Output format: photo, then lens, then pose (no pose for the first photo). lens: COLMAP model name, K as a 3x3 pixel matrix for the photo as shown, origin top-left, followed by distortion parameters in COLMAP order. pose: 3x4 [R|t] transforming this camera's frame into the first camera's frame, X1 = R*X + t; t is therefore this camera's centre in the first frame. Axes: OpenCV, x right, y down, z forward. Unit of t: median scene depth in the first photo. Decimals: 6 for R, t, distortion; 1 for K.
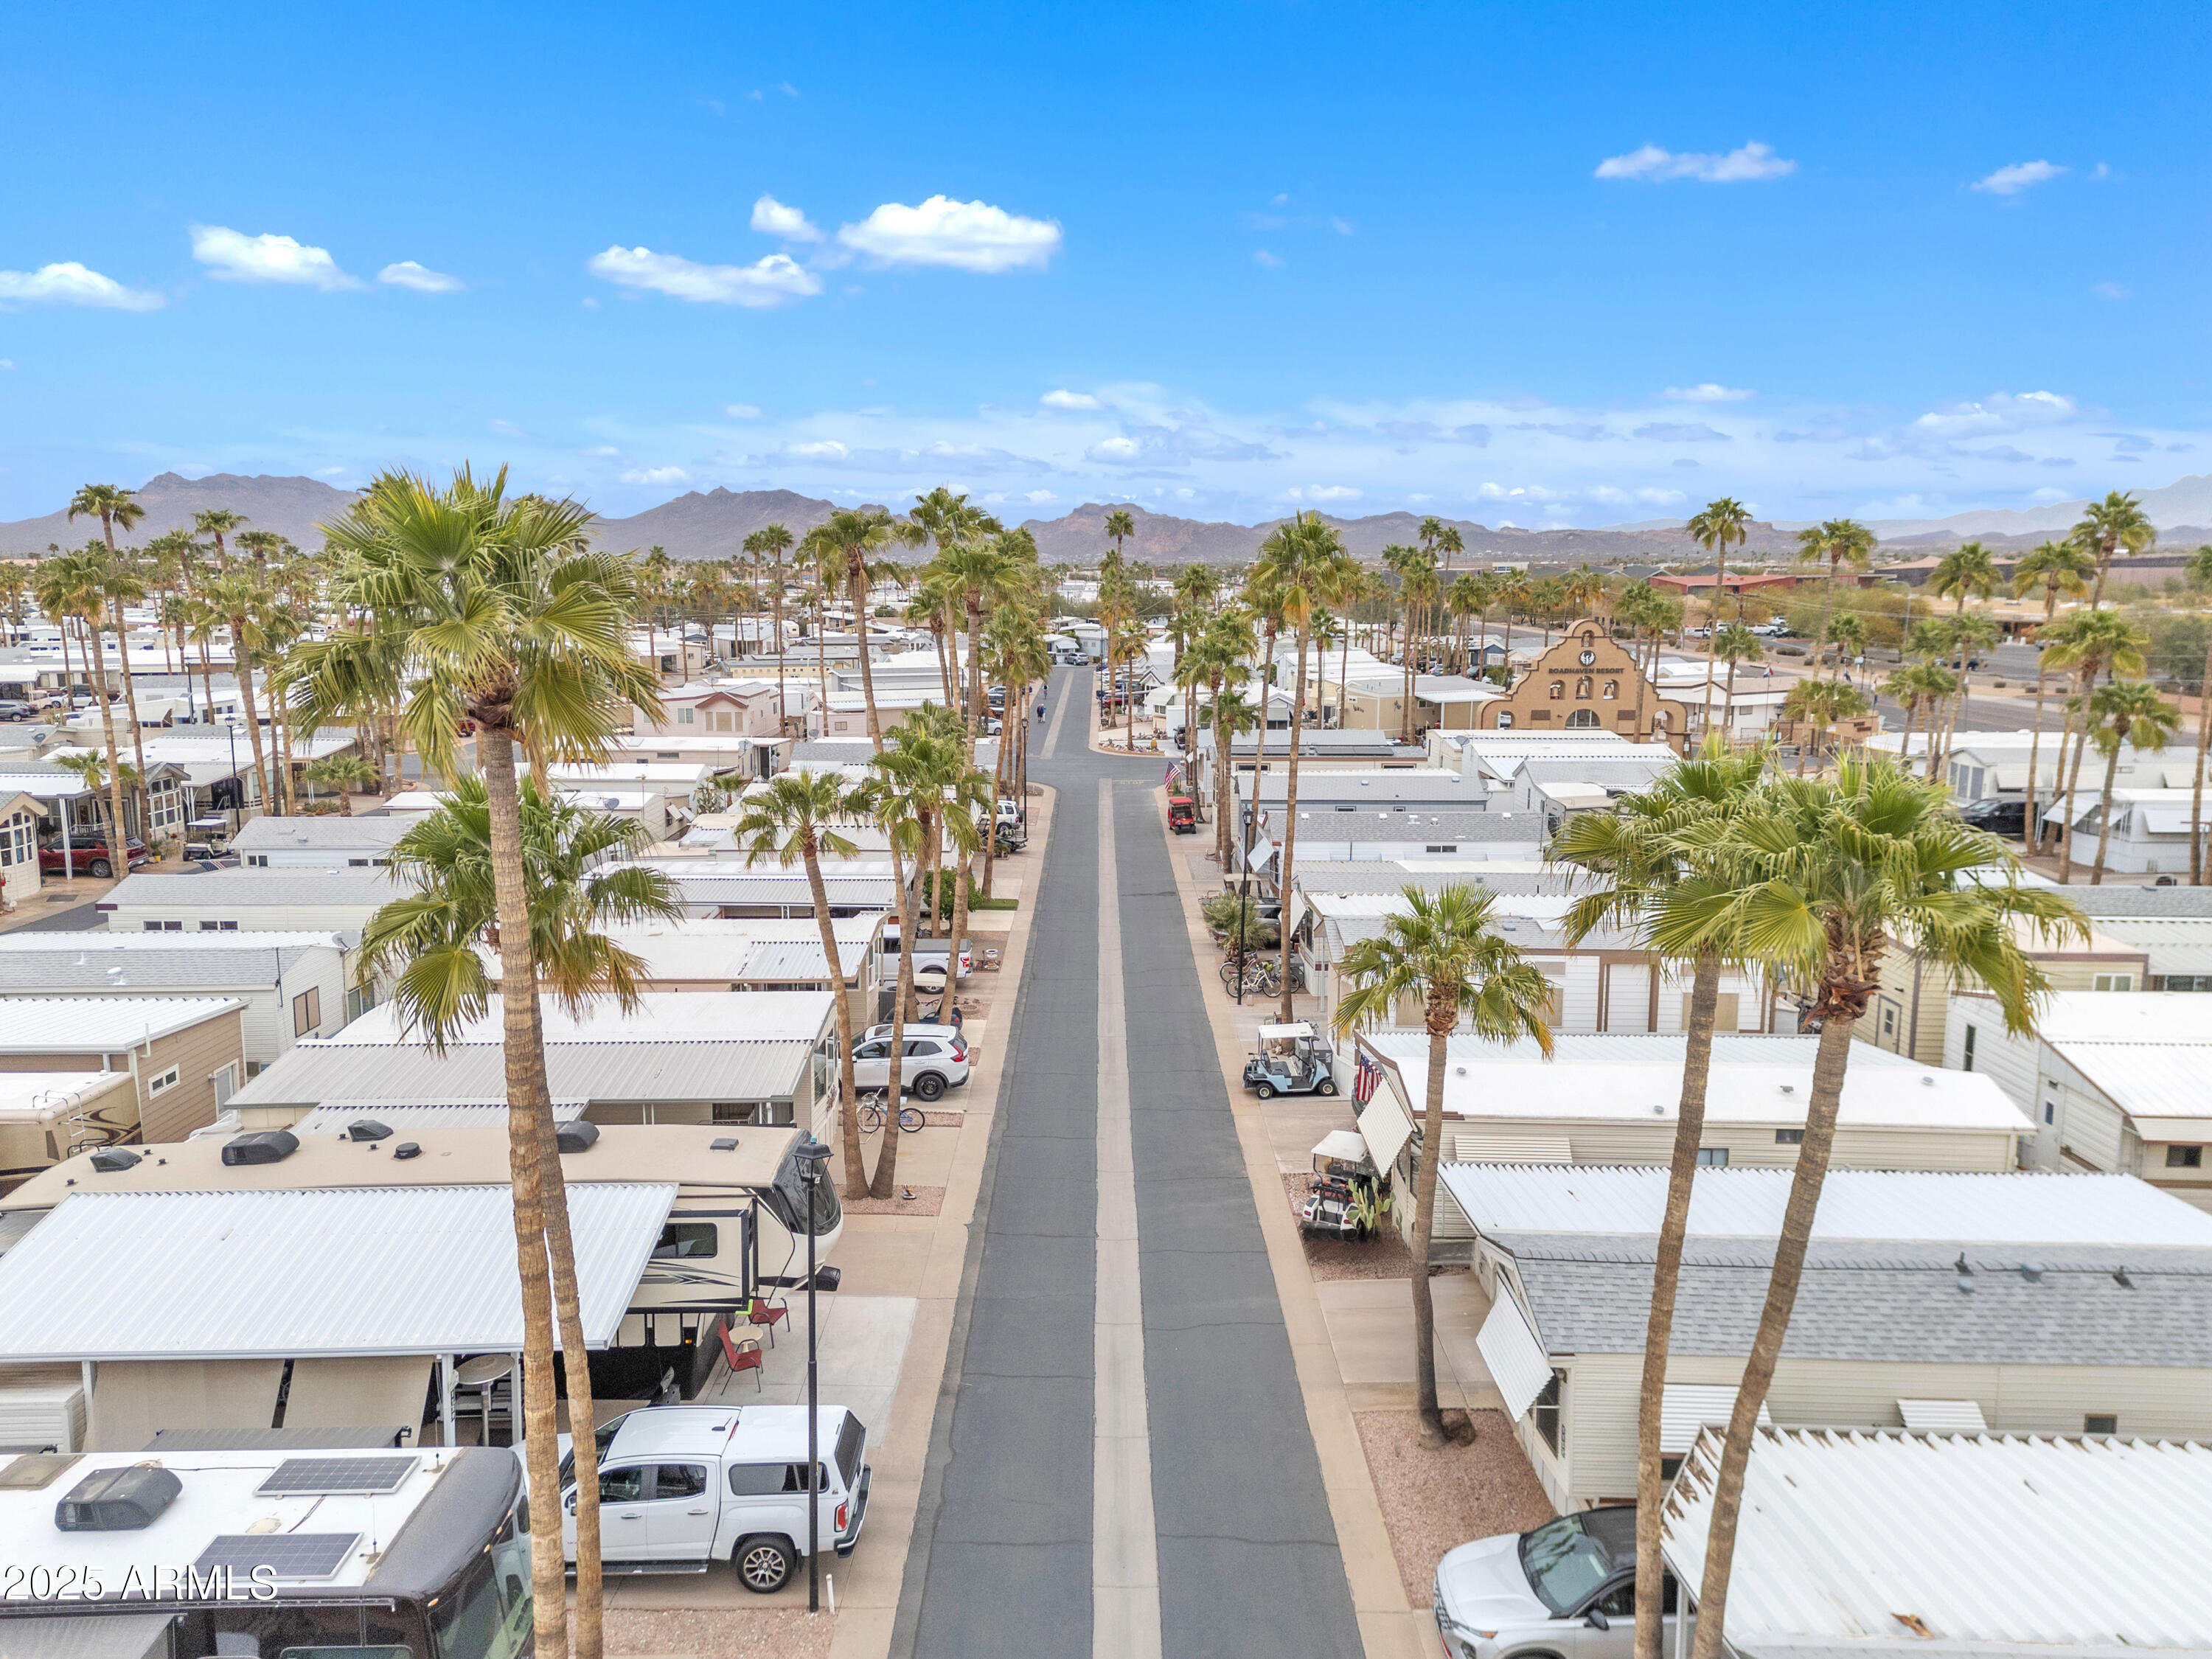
lens RADIAL K [[1531.7, 0, 1099.6], [0, 1531.7, 813.4], [0, 0, 1]] dist [0.208835, -0.191563]
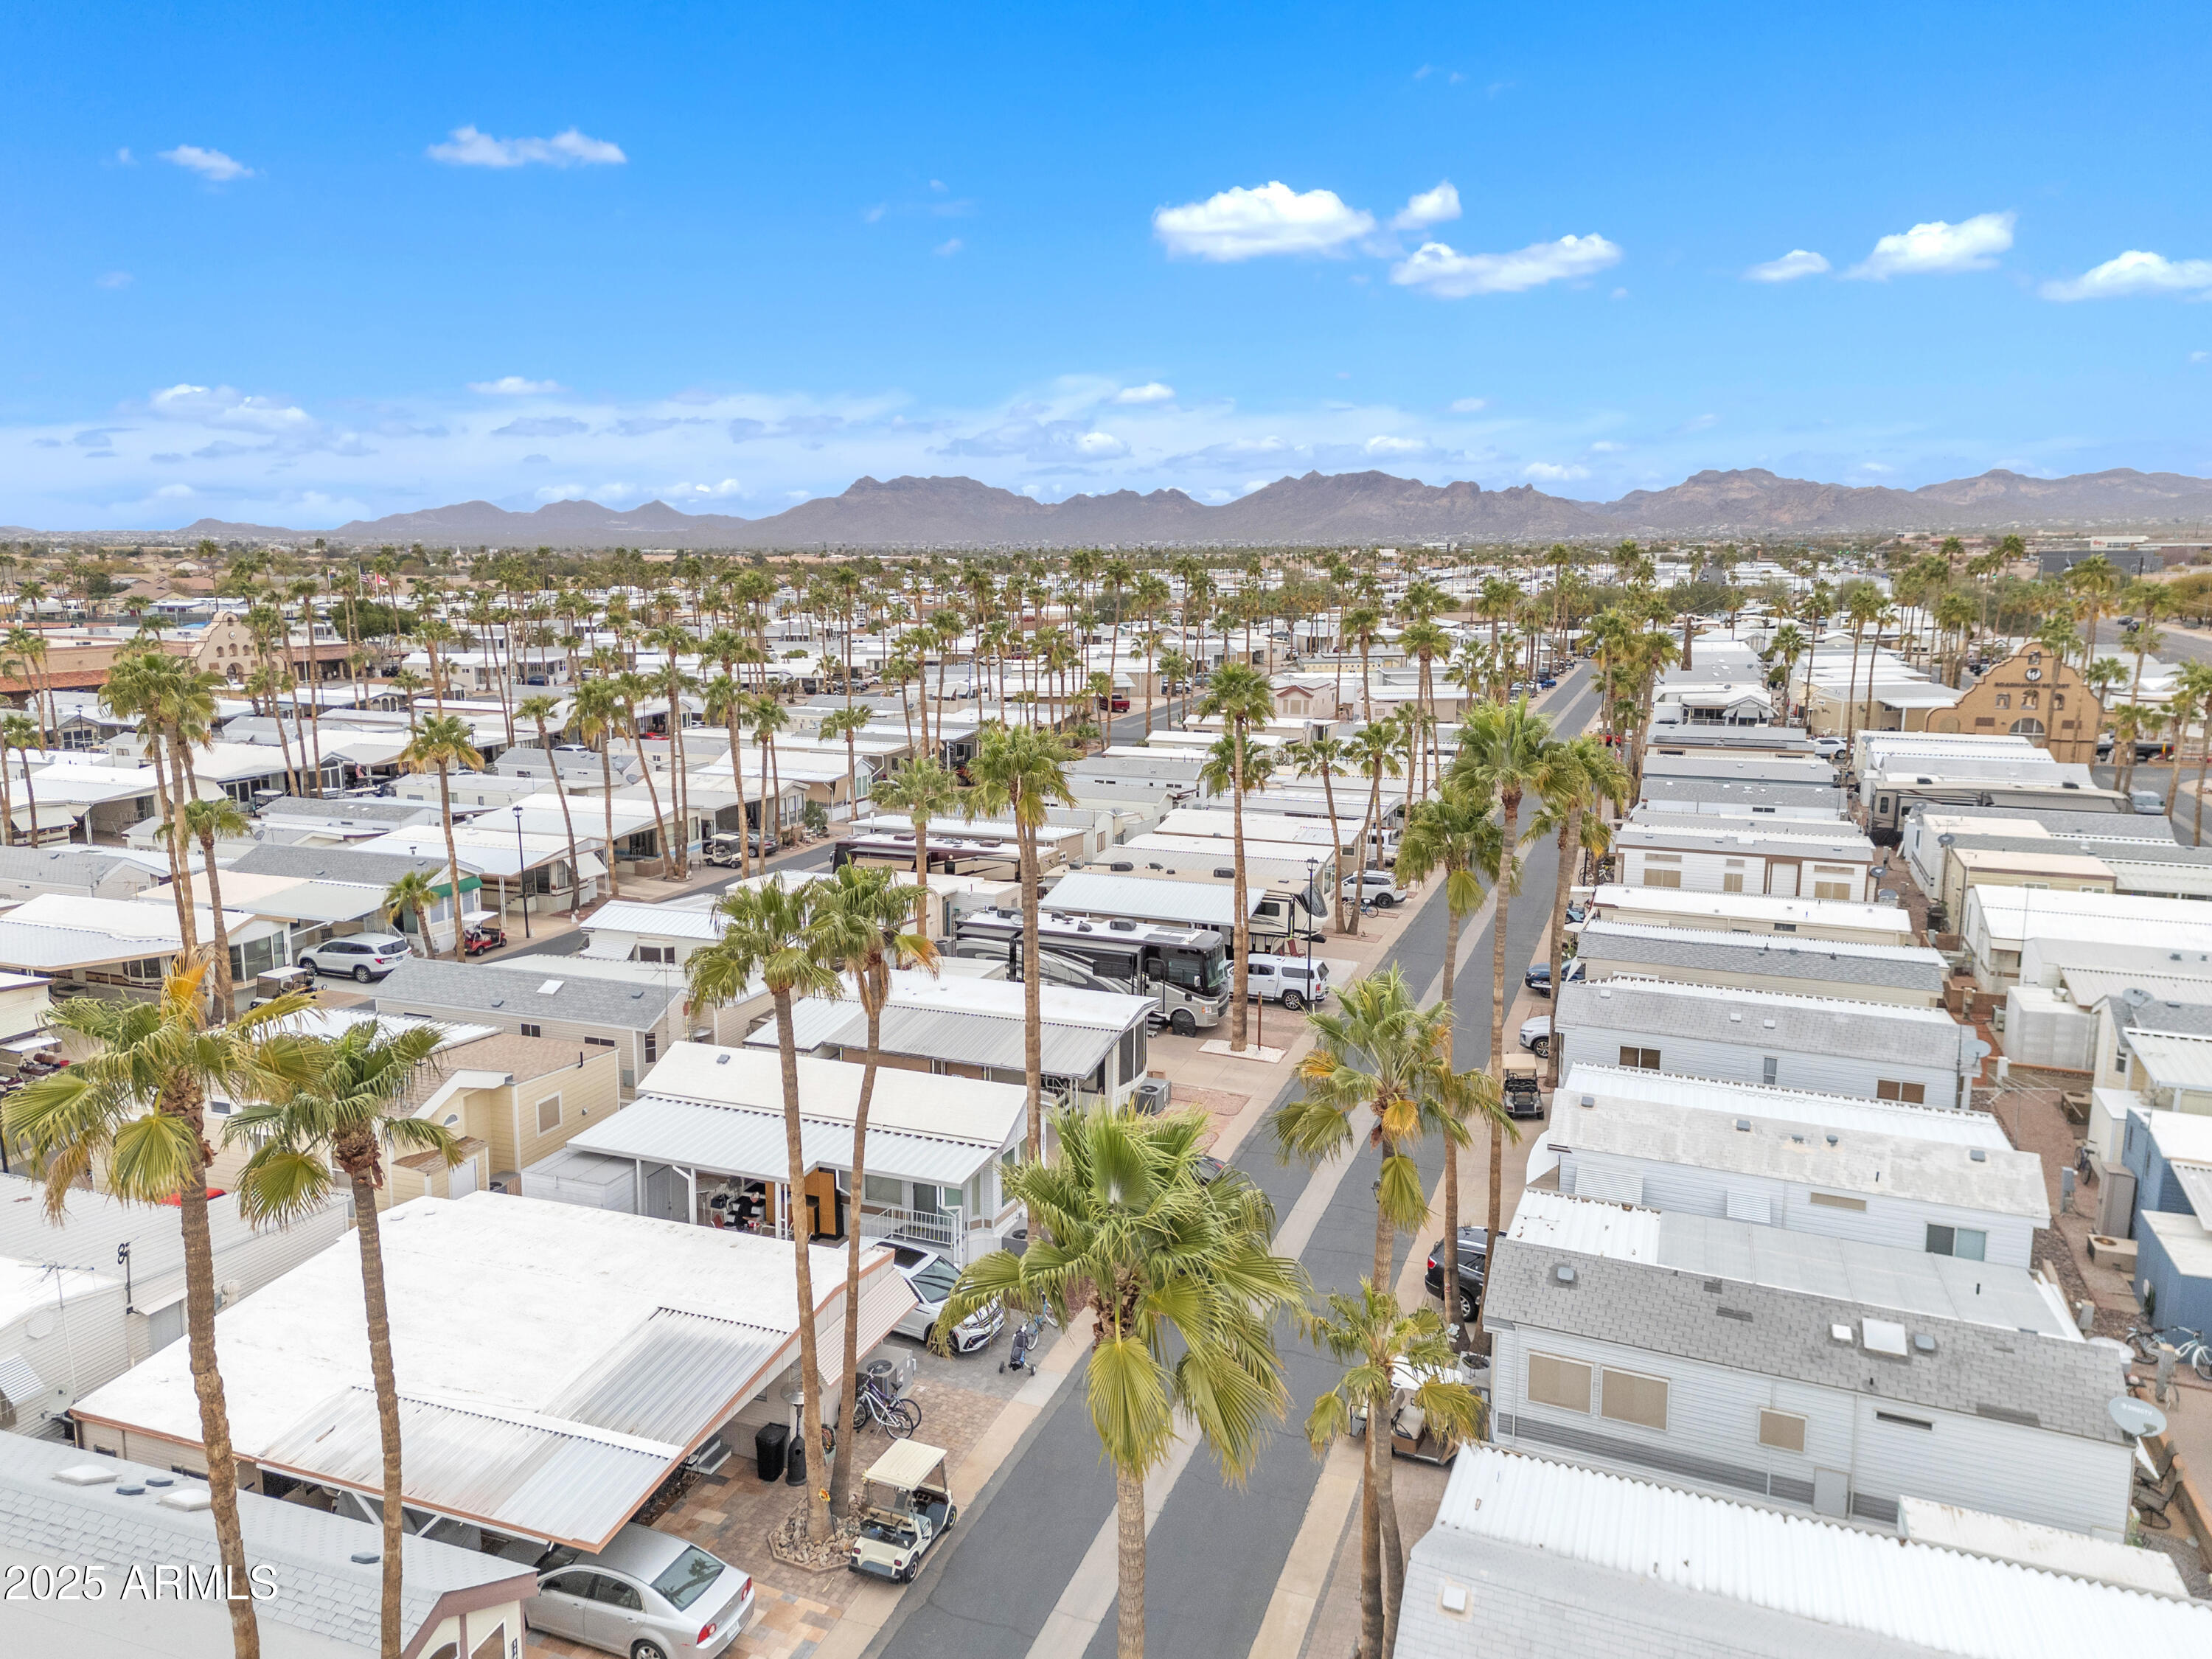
lens RADIAL K [[1531.7, 0, 1099.6], [0, 1531.7, 813.4], [0, 0, 1]] dist [0.208835, -0.191563]
pose [[0.933259, 0.059515, -0.354240, 0.281871], [-0.054936, 0.998225, 0.022979, 0.045861], [0.354979, -0.001985, 0.934872, -1.131183]]
